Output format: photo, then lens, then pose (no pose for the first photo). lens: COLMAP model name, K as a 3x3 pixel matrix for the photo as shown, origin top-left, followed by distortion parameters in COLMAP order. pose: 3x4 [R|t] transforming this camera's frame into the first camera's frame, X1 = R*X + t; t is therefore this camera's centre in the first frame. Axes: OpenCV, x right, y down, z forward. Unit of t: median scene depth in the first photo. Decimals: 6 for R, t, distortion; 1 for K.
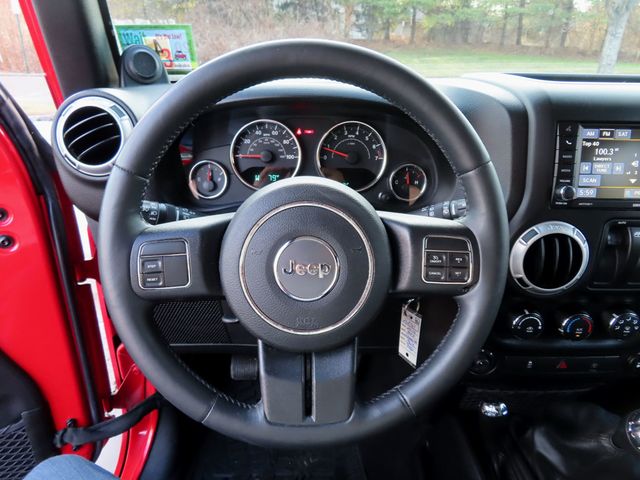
lens RADIAL K [[459.4, 0, 320.7], [0, 459.4, 239.3], [0, 0, 1]] dist [-0.005961, 0.004694]
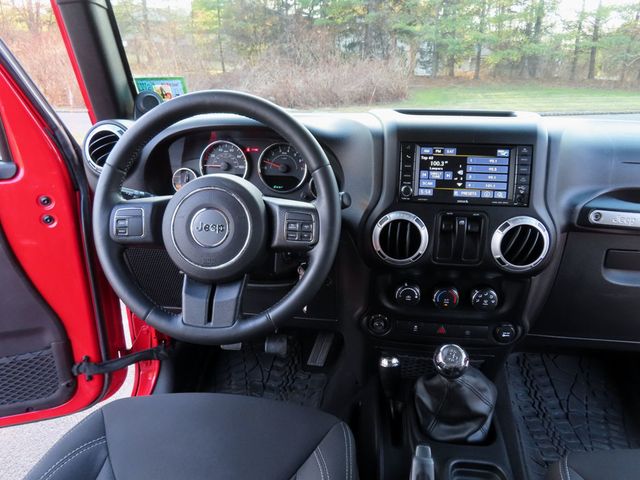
lens RADIAL K [[459.4, 0, 319.7], [0, 459.4, 239.6], [0, 0, 1]] dist [-0.005961, 0.004694]
pose [[0.990227, 0.037314, -0.134380, 0.437030], [-0.046413, 0.996791, -0.065224, 0.148027], [0.131515, 0.070823, 0.988781, -0.422311]]
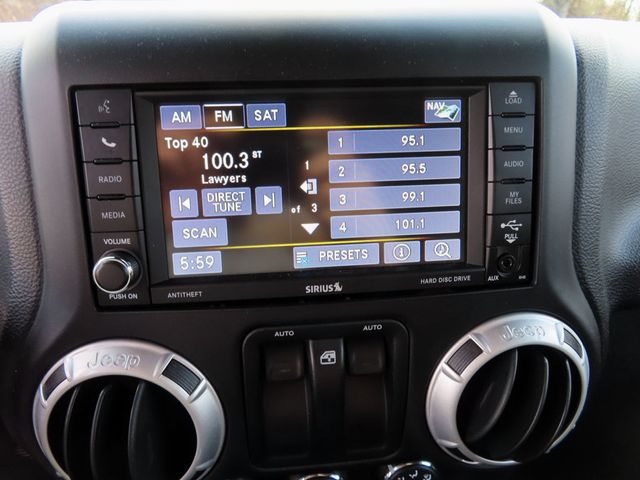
lens RADIAL K [[459.4, 0, 318.4], [0, 459.4, 238.7], [0, 0, 1]] dist [-0.005961, 0.004694]
pose [[0.996866, -0.055912, 0.055962, 0.643181], [0.056319, 0.998396, -0.005737, -0.111053], [-0.055551, 0.008871, 0.998416, 0.569718]]
